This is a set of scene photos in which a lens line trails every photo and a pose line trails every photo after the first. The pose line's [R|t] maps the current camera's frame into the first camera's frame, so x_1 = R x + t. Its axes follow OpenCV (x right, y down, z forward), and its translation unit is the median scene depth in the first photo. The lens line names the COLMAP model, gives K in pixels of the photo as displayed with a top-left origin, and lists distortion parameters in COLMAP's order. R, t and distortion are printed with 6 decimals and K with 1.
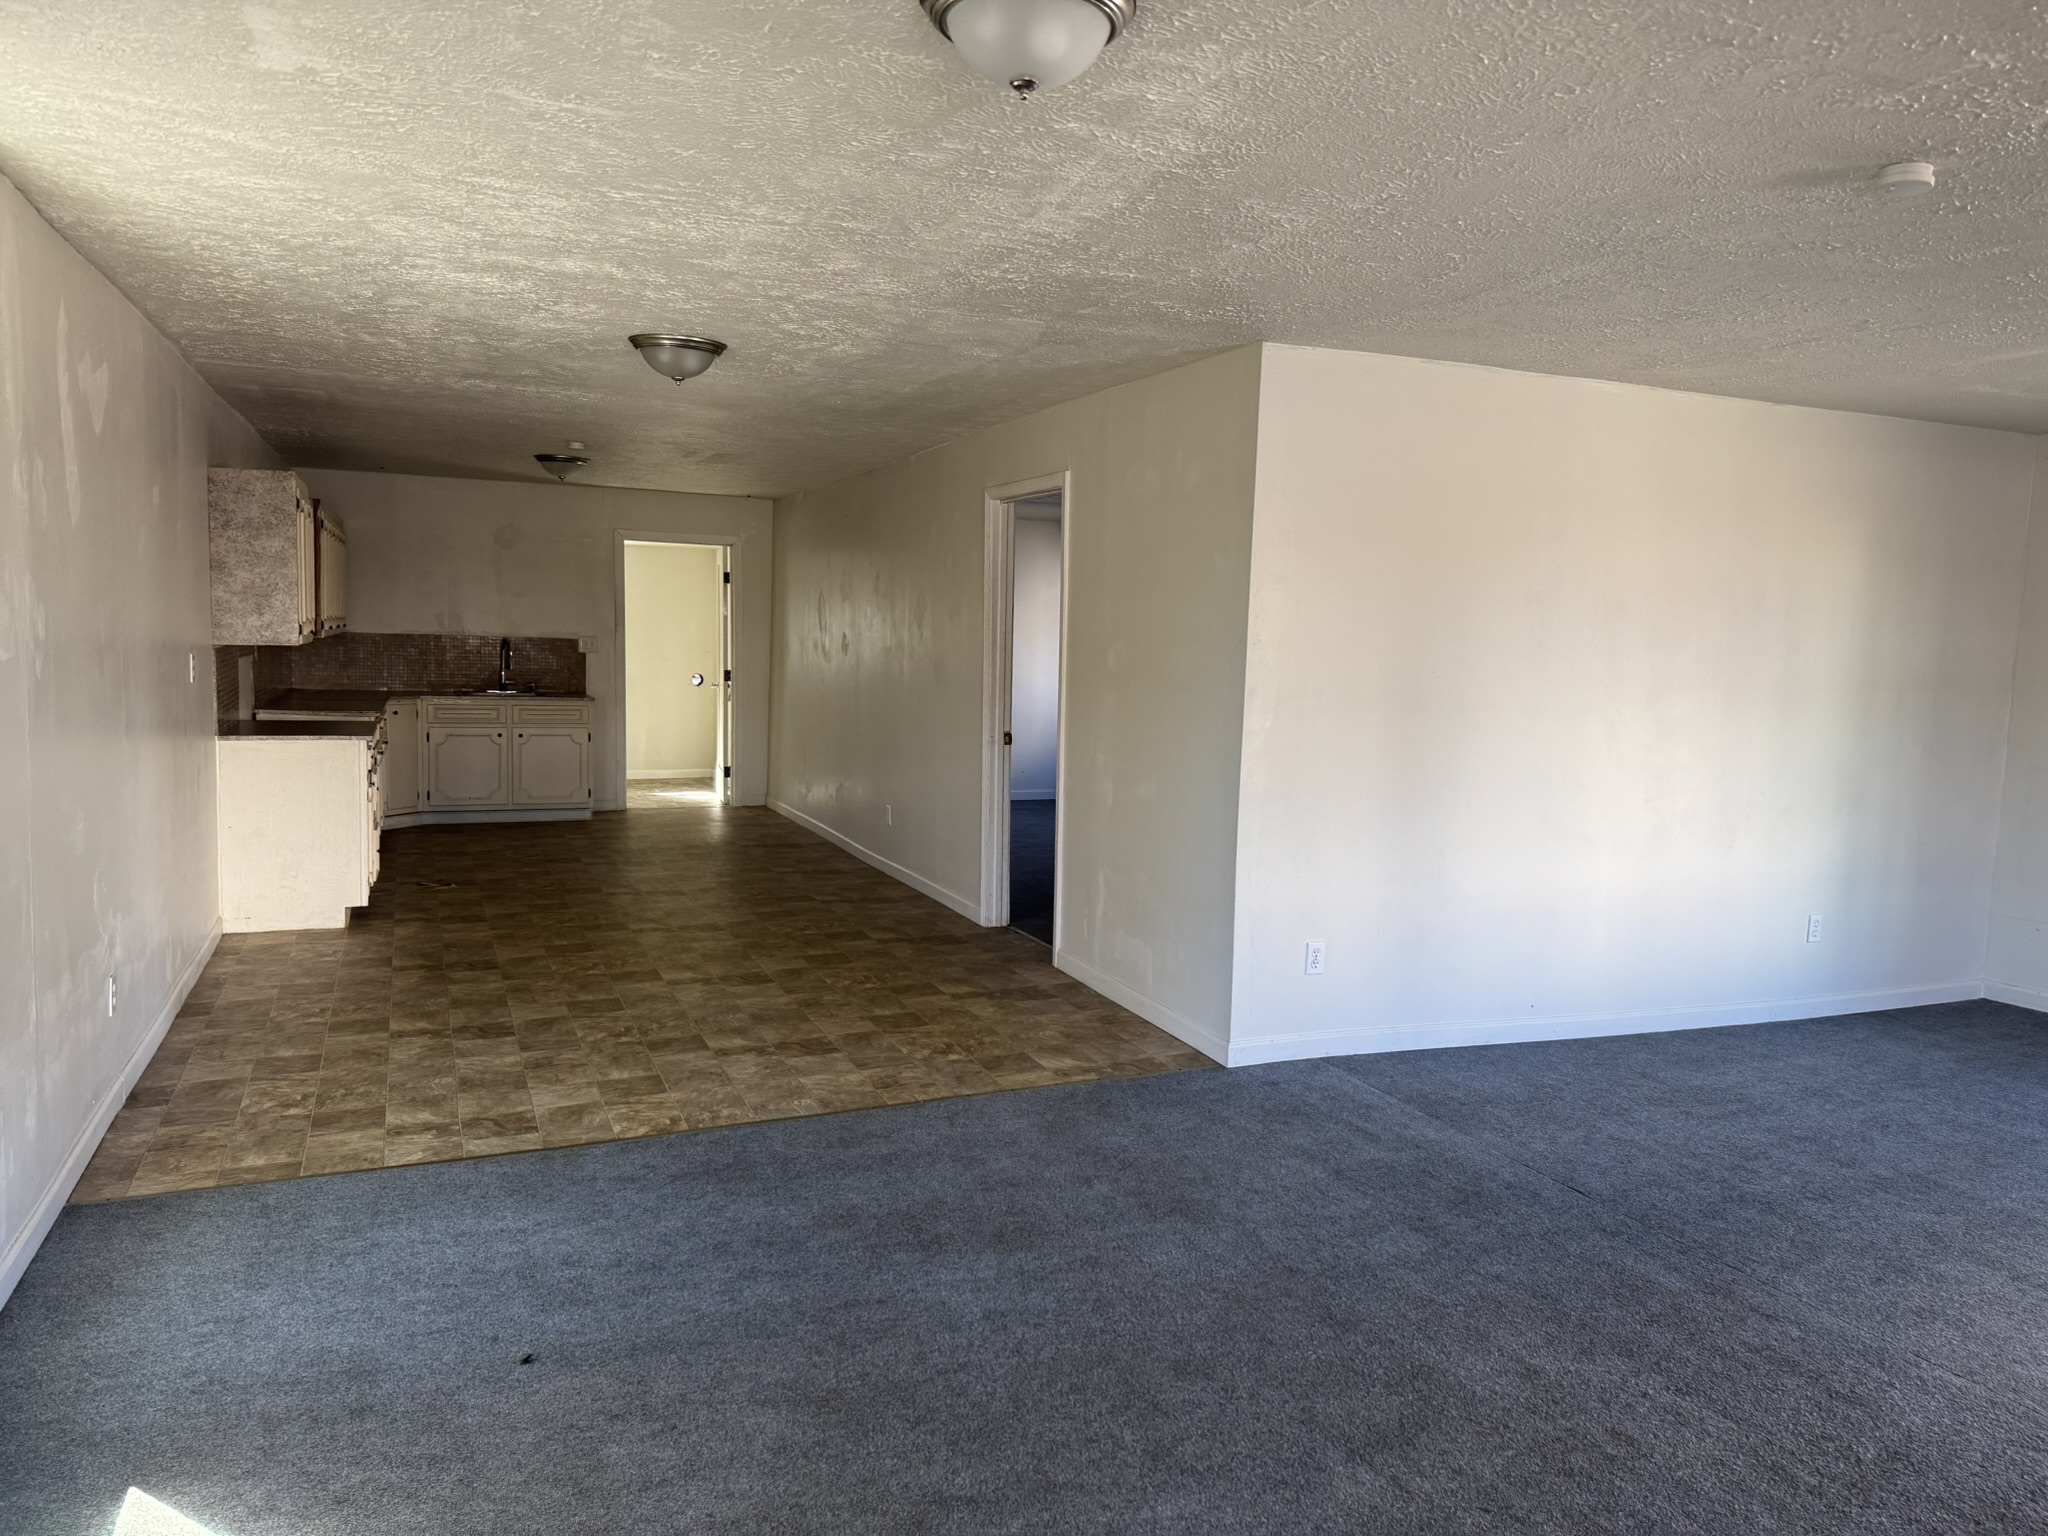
lens RADIAL K [[1426.9, 0, 1033.9], [0, 1426.9, 769.9], [0, 0, 1]] dist [0.030399, -0.036877]
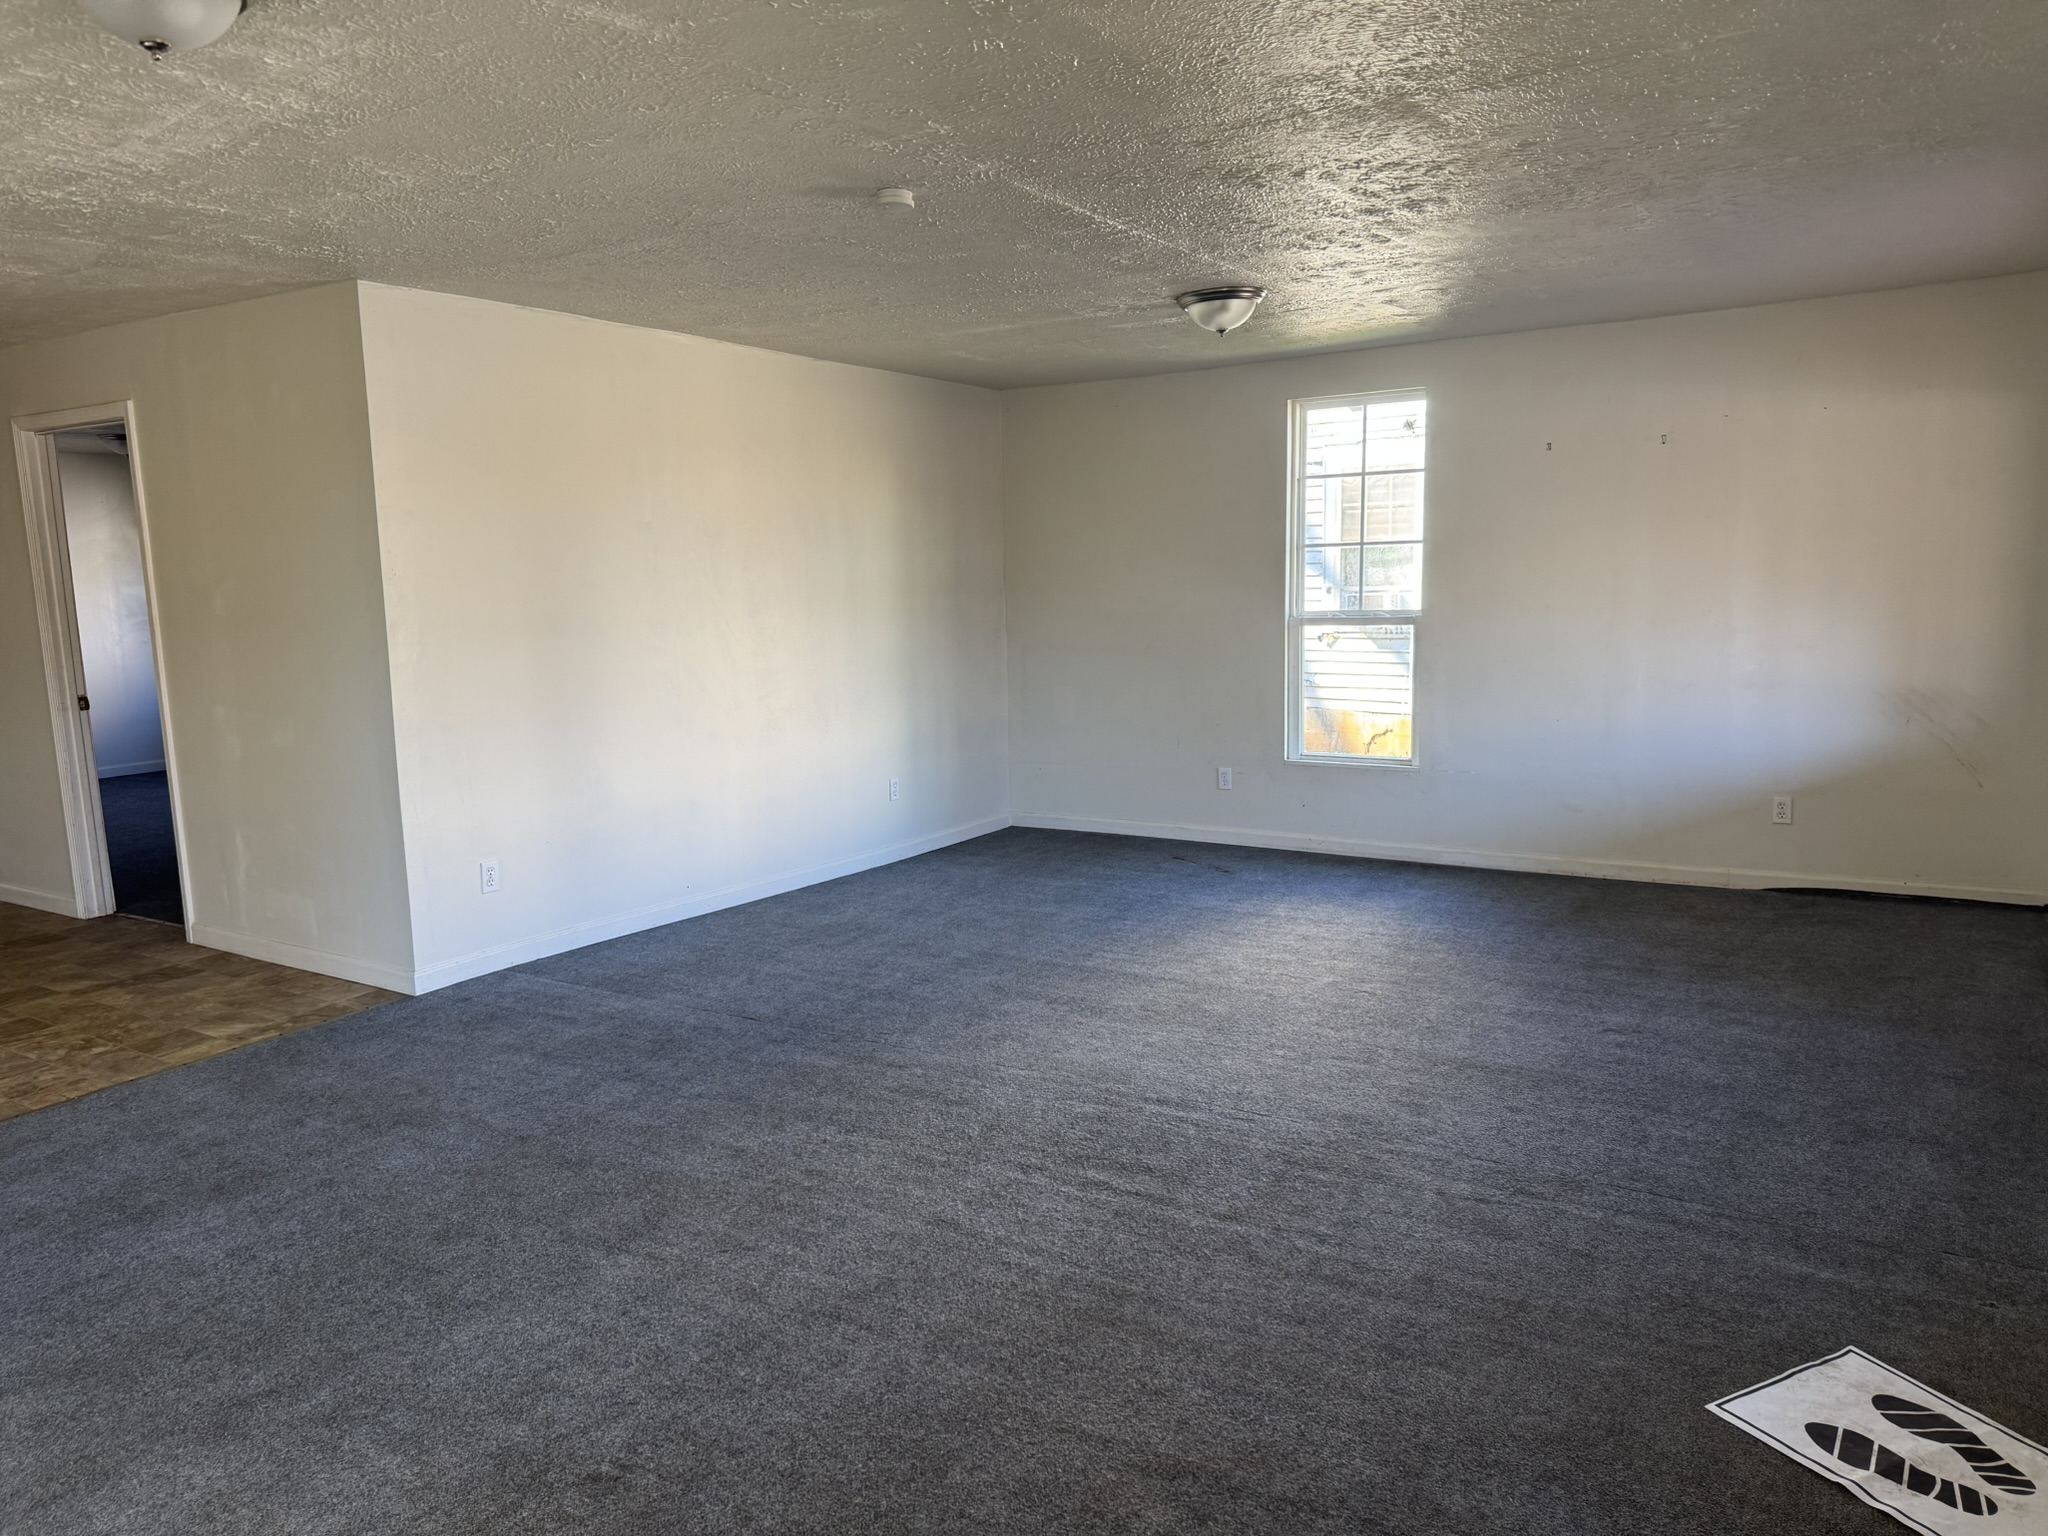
lens RADIAL K [[1426.9, 0, 1030.3], [0, 1426.9, 760.5], [0, 0, 1]] dist [0.030399, -0.036877]
pose [[0.816313, -0.126435, 0.563602, -0.082680], [0.105175, 0.991973, 0.070198, 0.019583], [-0.567954, 0.001973, 0.823058, -0.129815]]
